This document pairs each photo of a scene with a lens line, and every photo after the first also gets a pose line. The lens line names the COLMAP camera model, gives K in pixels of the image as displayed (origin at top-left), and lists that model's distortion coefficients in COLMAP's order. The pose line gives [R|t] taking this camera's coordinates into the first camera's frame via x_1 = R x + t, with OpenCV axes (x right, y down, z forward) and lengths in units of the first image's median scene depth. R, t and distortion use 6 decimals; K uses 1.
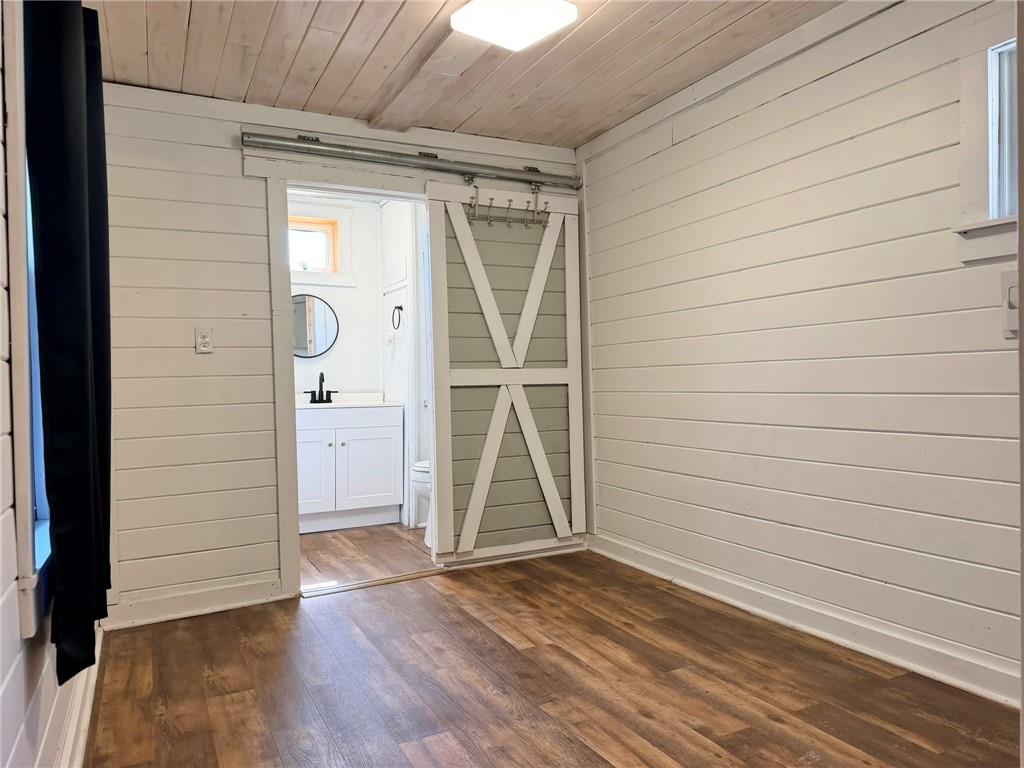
lens RADIAL K [[724.6, 0, 520.0], [0, 724.6, 386.9], [0, 0, 1]] dist [0.086666, -0.002491]
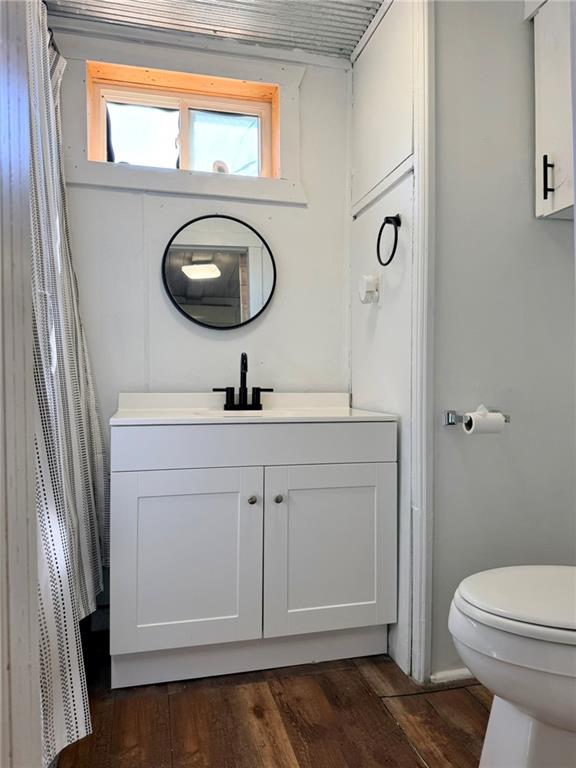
lens RADIAL K [[543.5, 0, 287.7], [0, 543.5, 382.9], [0, 0, 1]] dist [0.086666, -0.002491]
pose [[0.972631, 0.014222, -0.231921, -0.145068], [-0.014808, 0.999890, -0.000789, 0.001878], [0.231884, 0.004202, 0.972734, 0.609576]]
